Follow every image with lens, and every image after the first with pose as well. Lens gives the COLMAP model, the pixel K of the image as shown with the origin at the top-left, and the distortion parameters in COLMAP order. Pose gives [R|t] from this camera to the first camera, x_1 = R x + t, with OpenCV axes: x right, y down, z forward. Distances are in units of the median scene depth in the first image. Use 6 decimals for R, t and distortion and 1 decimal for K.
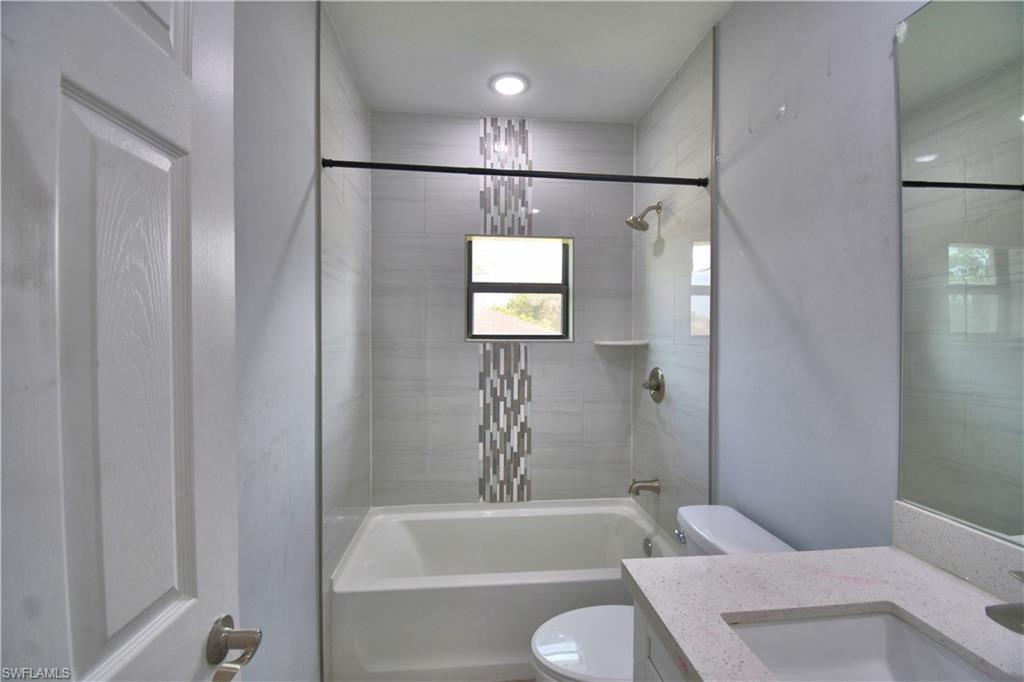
lens RADIAL K [[448.1, 0, 507.8], [0, 448.1, 341.1], [0, 0, 1]] dist [0.023616, -0.026150]
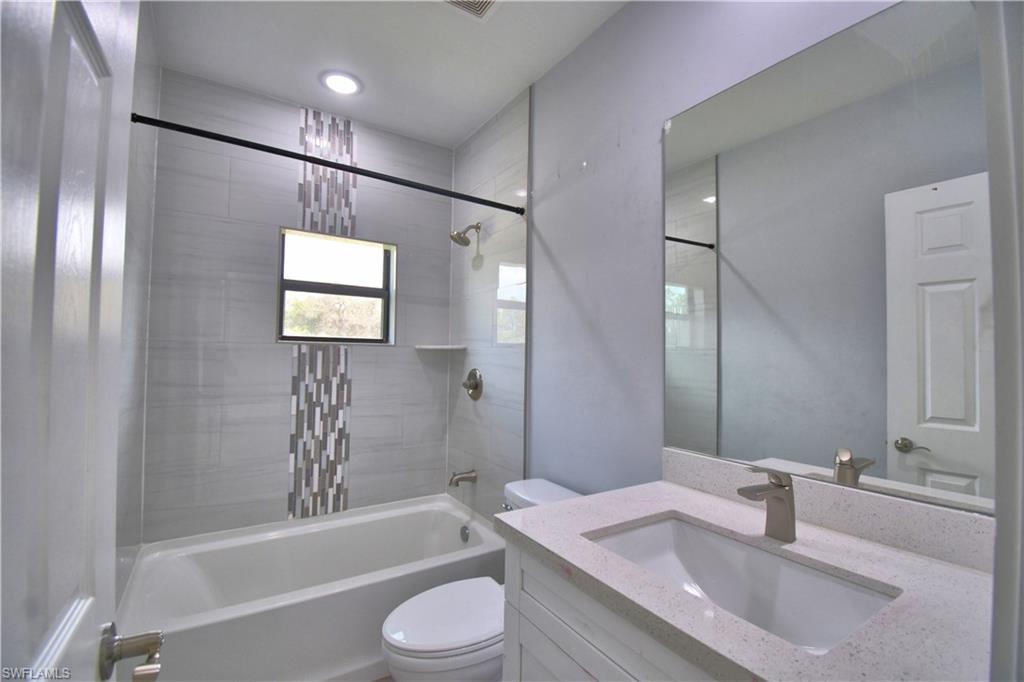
lens RADIAL K [[444.6, 0, 508.1], [0, 444.6, 339.1], [0, 0, 1]] dist [0.024172, -0.027767]
pose [[0.889103, 0.027062, 0.456906, -0.097053], [-0.008530, 0.999057, -0.042573, 0.030323], [-0.457627, 0.033954, 0.888496, -0.021323]]
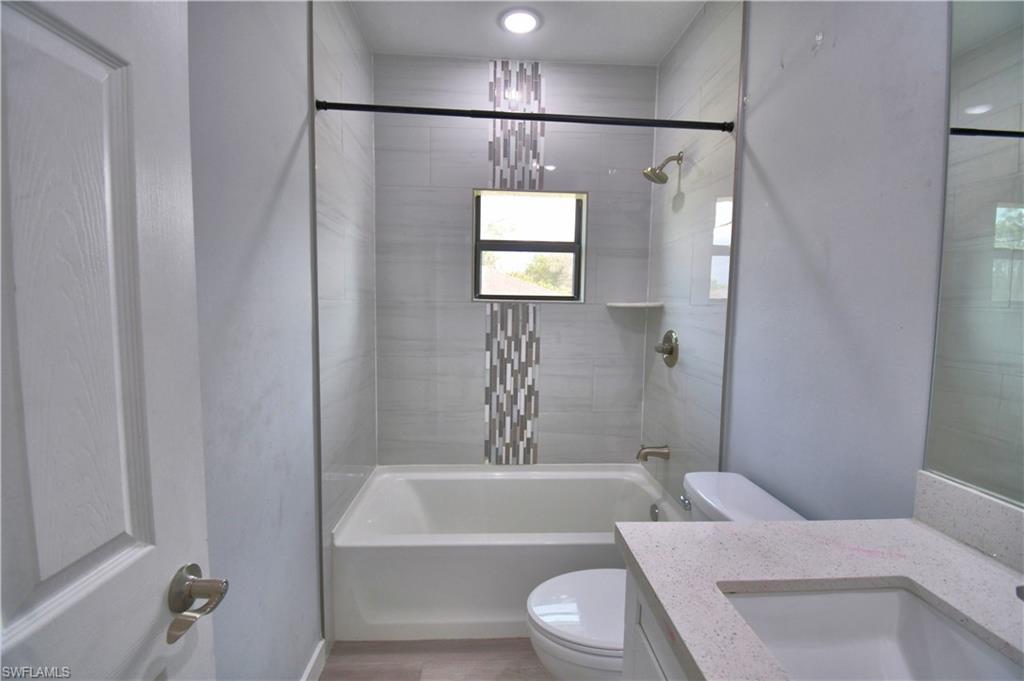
lens RADIAL K [[452.5, 0, 505.6], [0, 452.5, 338.2], [0, 0, 1]] dist [0.022146, -0.025292]
pose [[0.998988, 0.016176, -0.041962, 0.021396], [-0.013311, 0.997618, 0.067689, 0.014206], [0.042957, -0.067062, 0.996824, 0.024579]]
